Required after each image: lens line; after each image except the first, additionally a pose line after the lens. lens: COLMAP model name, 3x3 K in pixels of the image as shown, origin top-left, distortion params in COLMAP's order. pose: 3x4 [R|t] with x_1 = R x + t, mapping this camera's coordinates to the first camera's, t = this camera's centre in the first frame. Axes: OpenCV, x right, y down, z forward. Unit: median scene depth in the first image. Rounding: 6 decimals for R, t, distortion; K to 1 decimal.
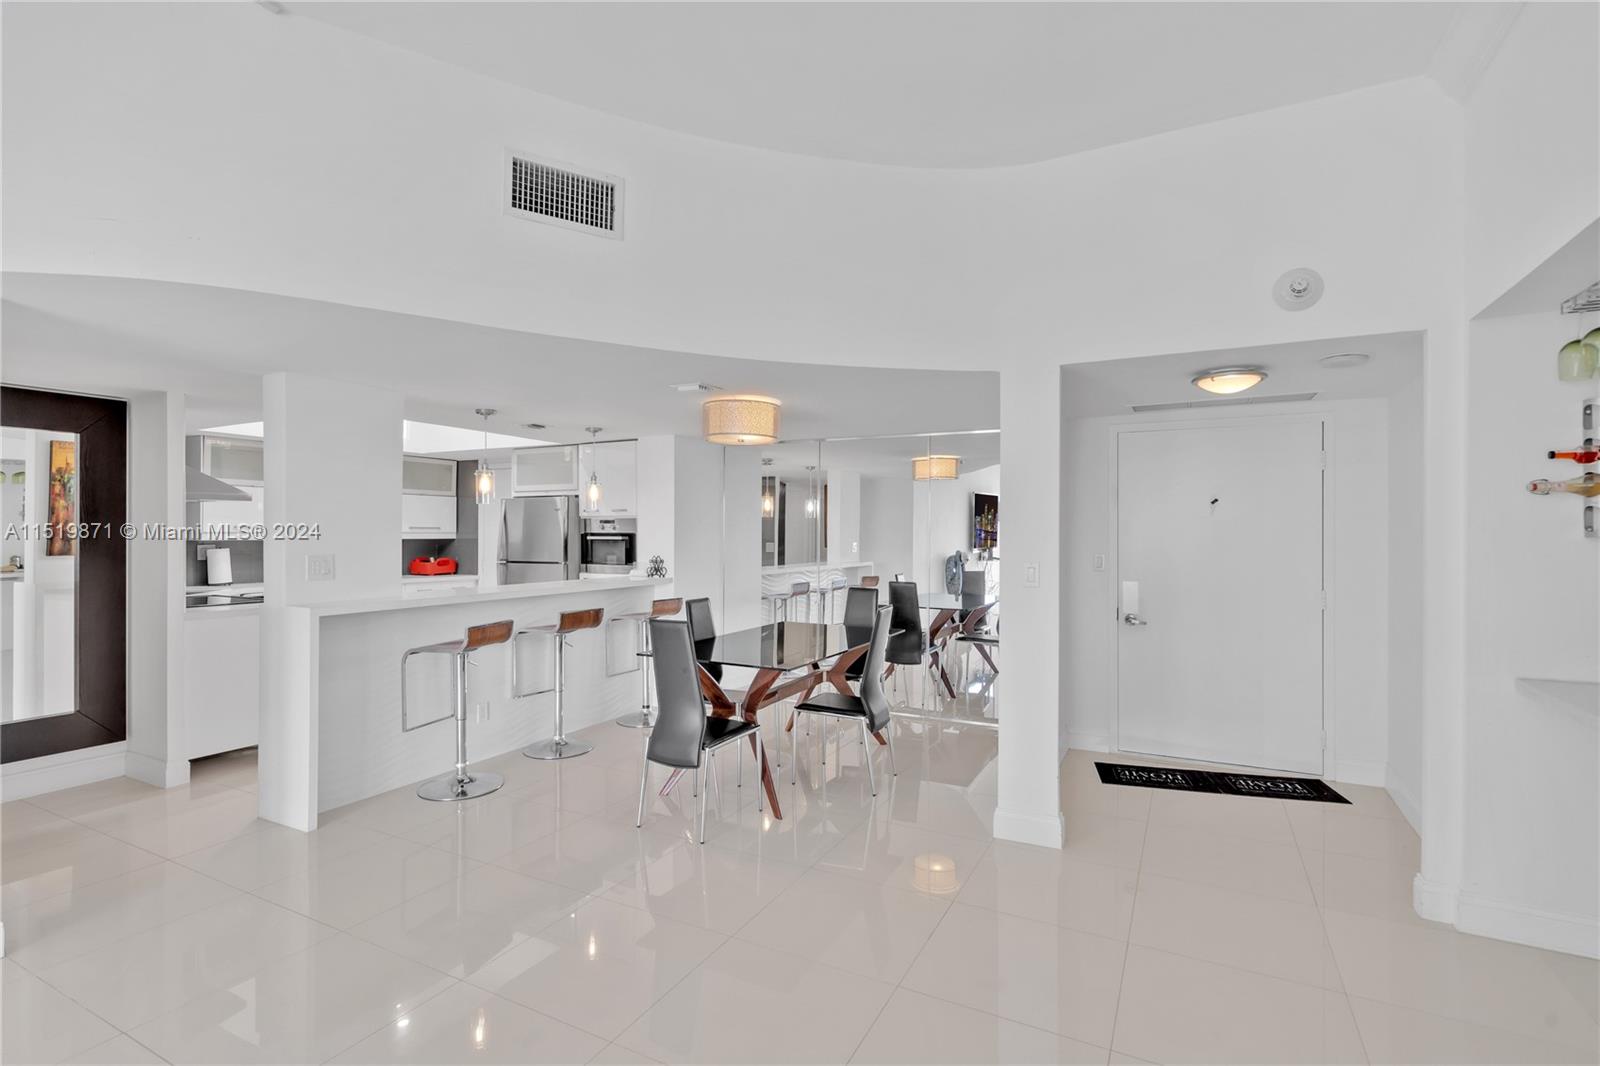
lens RADIAL K [[727.9, 0, 801.3], [0, 727.9, 538.6], [0, 0, 1]] dist [0.000724, 0.000193]
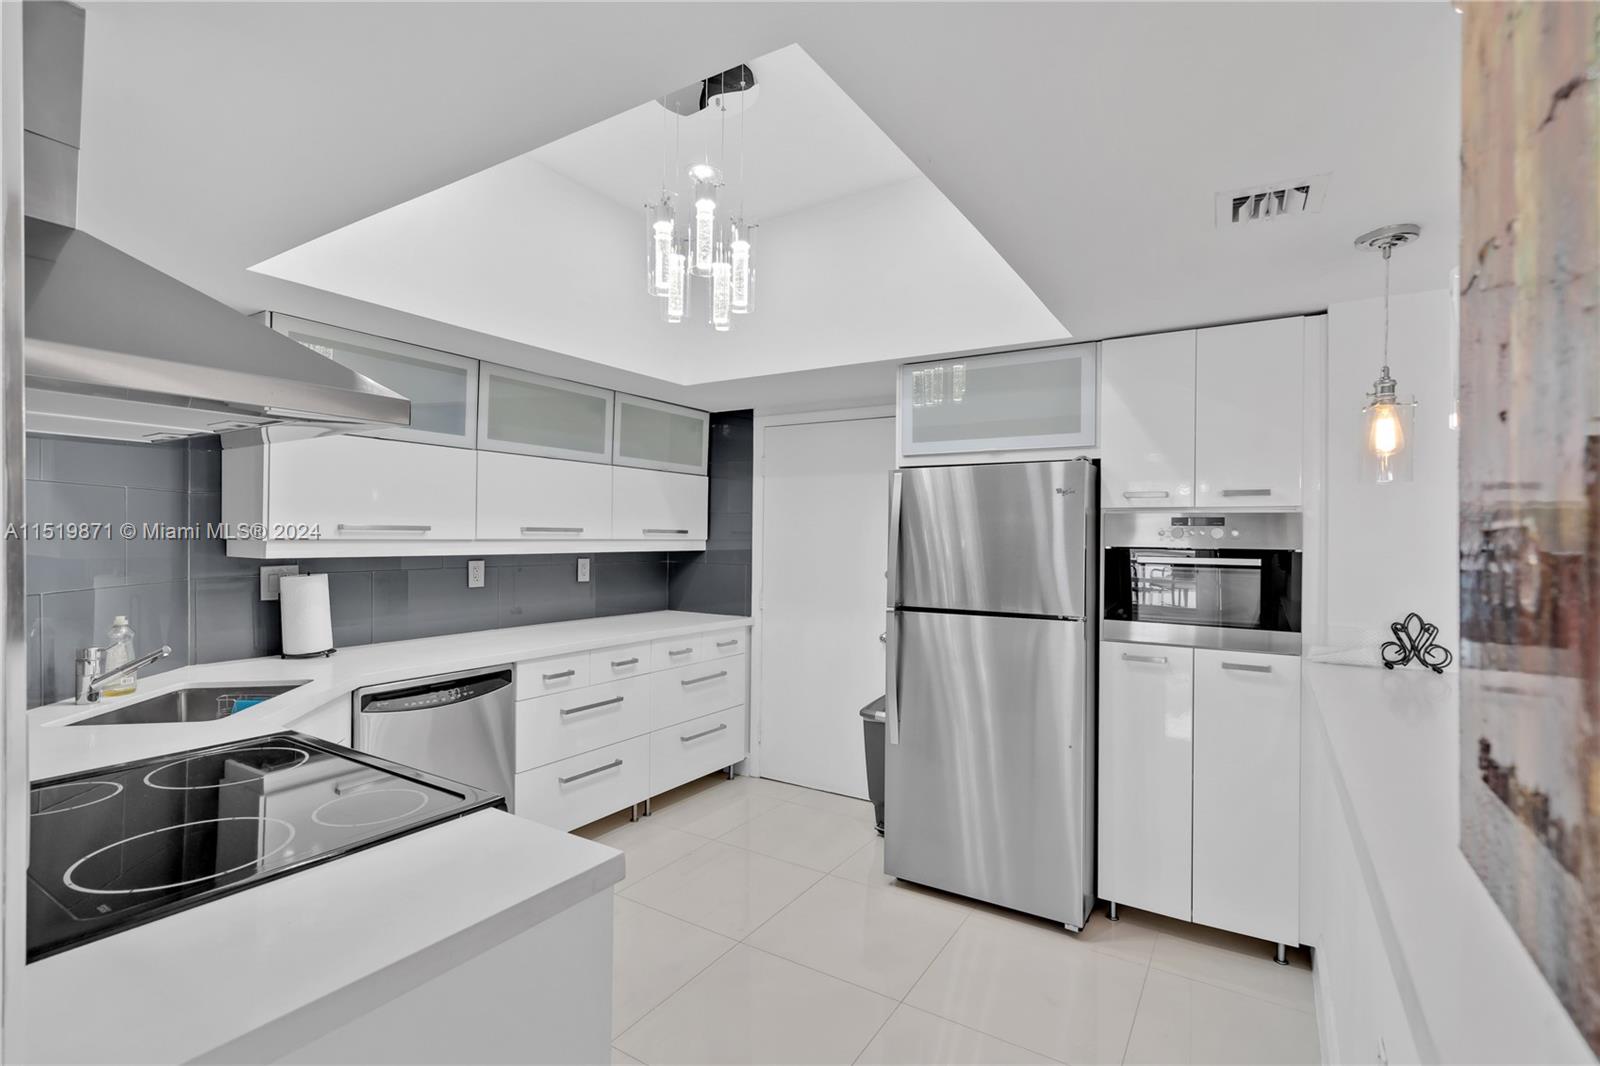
lens RADIAL K [[727.9, 0, 792.7], [0, 727.9, 532.4], [0, 0, 1]] dist [0.000724, 0.000193]
pose [[0.998518, 0.007039, -0.053962, -0.468320], [-0.007455, 0.999944, -0.007507, -0.011878], [0.053907, 0.007898, 0.998515, 0.558288]]
